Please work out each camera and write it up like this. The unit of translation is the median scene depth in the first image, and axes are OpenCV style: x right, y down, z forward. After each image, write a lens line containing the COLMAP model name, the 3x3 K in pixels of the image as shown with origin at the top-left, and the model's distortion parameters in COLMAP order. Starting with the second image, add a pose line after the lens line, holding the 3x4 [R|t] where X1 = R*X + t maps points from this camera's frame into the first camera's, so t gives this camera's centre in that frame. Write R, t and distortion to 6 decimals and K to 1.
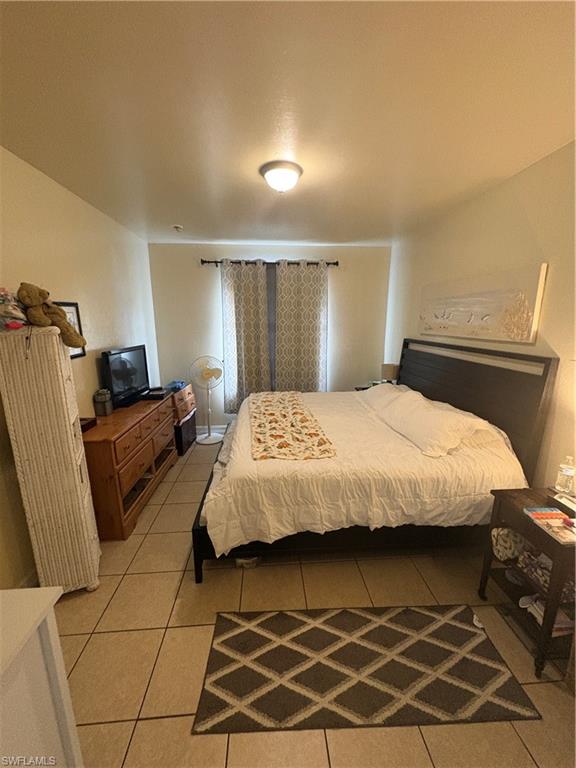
lens RADIAL K [[305.3, 0, 288.5], [0, 305.3, 384.2], [0, 0, 1]] dist [-0.002774, 0.001641]
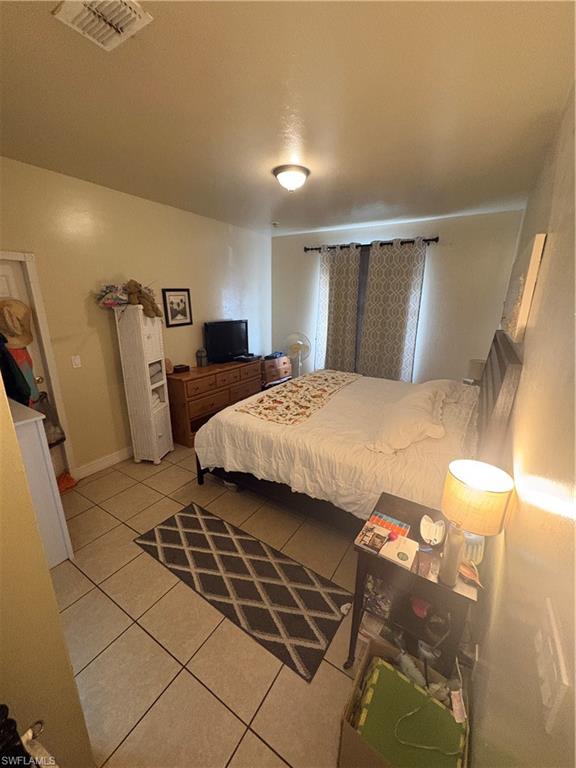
lens RADIAL K [[305.3, 0, 286.9], [0, 305.3, 384.9], [0, 0, 1]] dist [-0.002774, 0.001641]
pose [[0.803706, 0.175181, -0.568655, 0.758079], [-0.137503, 0.984492, 0.108945, -0.034436], [0.578922, -0.009368, 0.815329, 0.050307]]
